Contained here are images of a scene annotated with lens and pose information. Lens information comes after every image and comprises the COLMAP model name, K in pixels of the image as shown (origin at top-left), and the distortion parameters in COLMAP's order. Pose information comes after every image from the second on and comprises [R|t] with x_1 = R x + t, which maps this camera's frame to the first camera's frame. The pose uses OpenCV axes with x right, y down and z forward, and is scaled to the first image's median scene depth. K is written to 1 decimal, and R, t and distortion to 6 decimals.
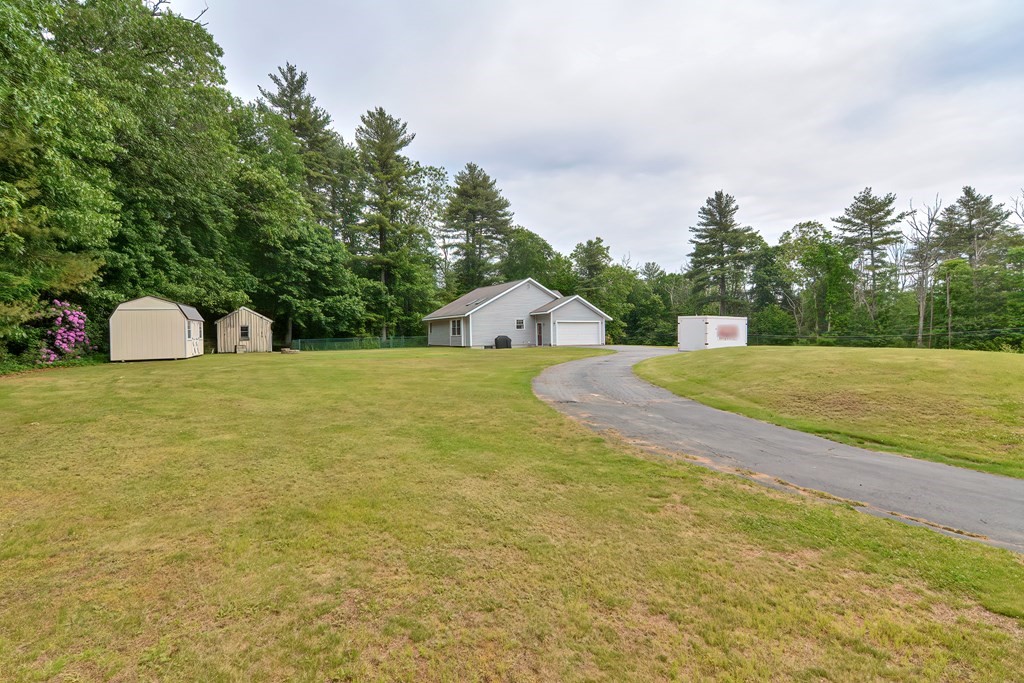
lens RADIAL K [[500.1, 0, 507.1], [0, 500.1, 339.5], [0, 0, 1]] dist [0.002469, -0.008651]
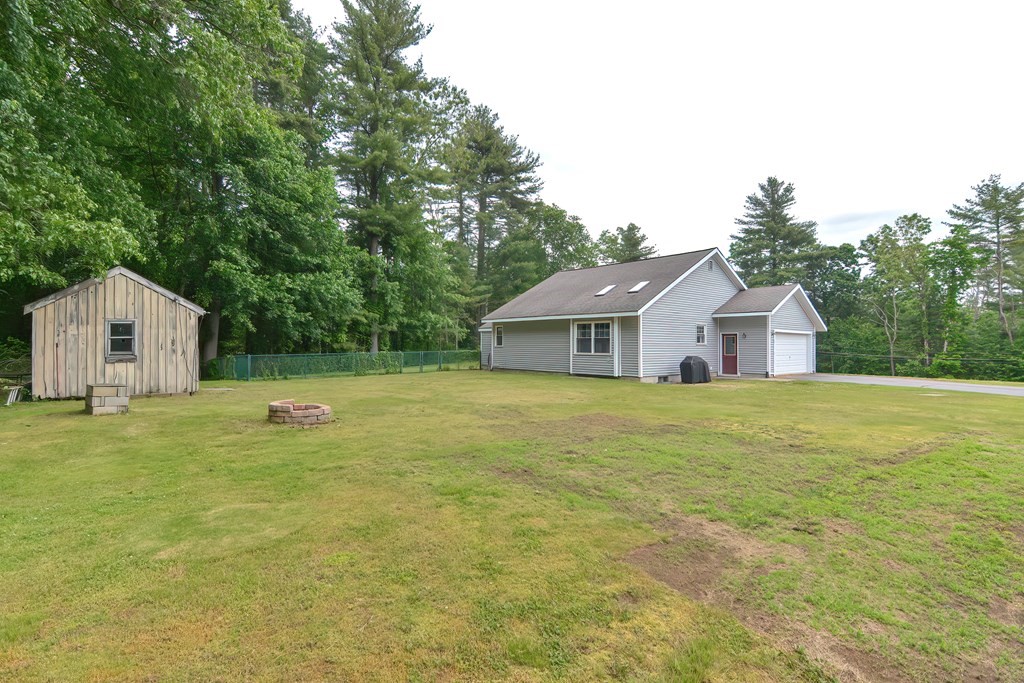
lens RADIAL K [[502.9, 0, 511.3], [0, 502.9, 339.4], [0, 0, 1]] dist [0.003643, -0.008775]
pose [[0.982179, 0.021961, 0.186660, -0.197445], [-0.018772, 0.999646, -0.018833, -0.008004], [-0.187007, 0.014993, 0.982244, 0.369162]]
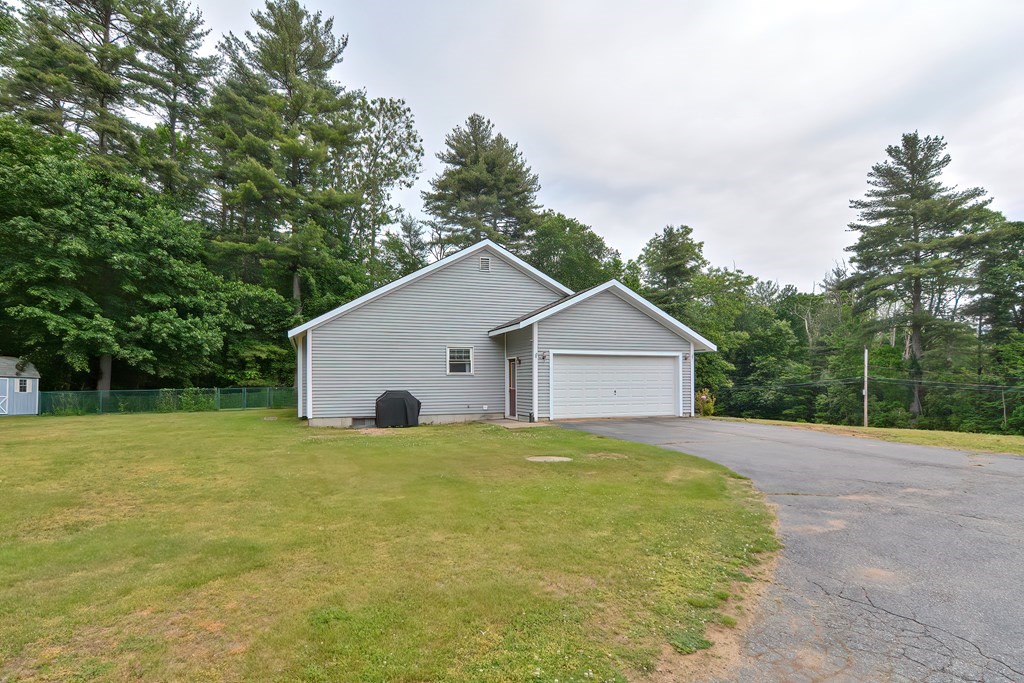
lens RADIAL K [[513.0, 0, 474.7], [0, 513.0, 384.4], [0, 0, 1]] dist [0.004183, -0.008241]
pose [[0.977381, 0.008145, -0.211330, 0.087564], [-0.008303, 0.999966, 0.000140, -0.008746], [0.211324, 0.001618, 0.977415, 0.444017]]
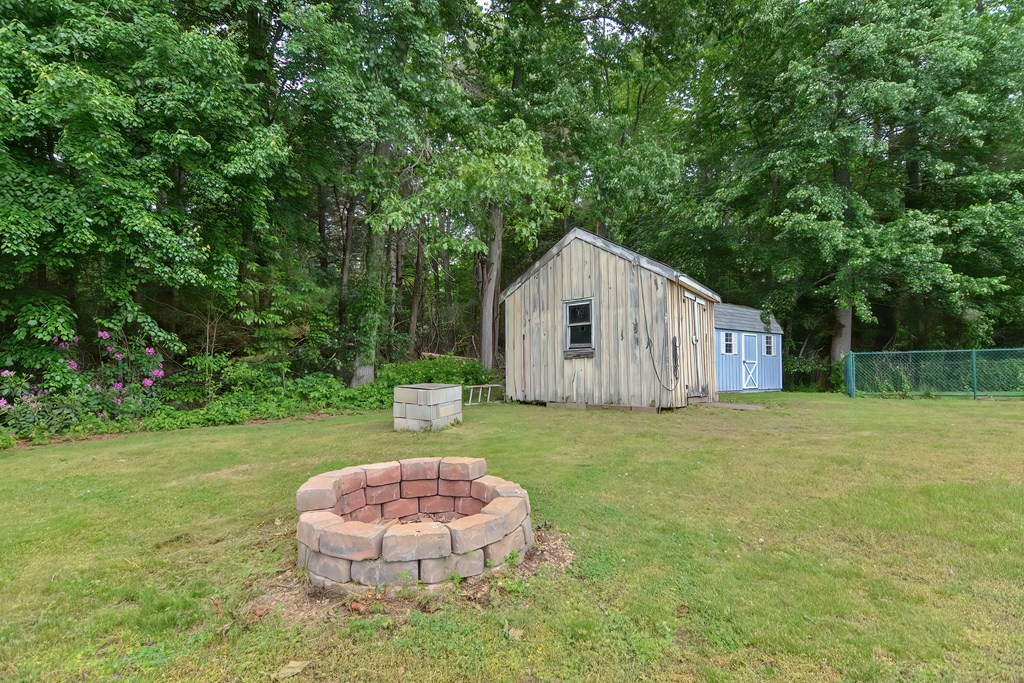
lens RADIAL K [[500.1, 0, 507.1], [0, 500.1, 339.5], [0, 0, 1]] dist [0.002469, -0.008651]
pose [[0.475330, -0.021903, -0.879535, -0.194657], [0.001156, 0.999705, -0.024271, -0.001015], [0.879807, 0.010519, 0.475215, 0.521430]]
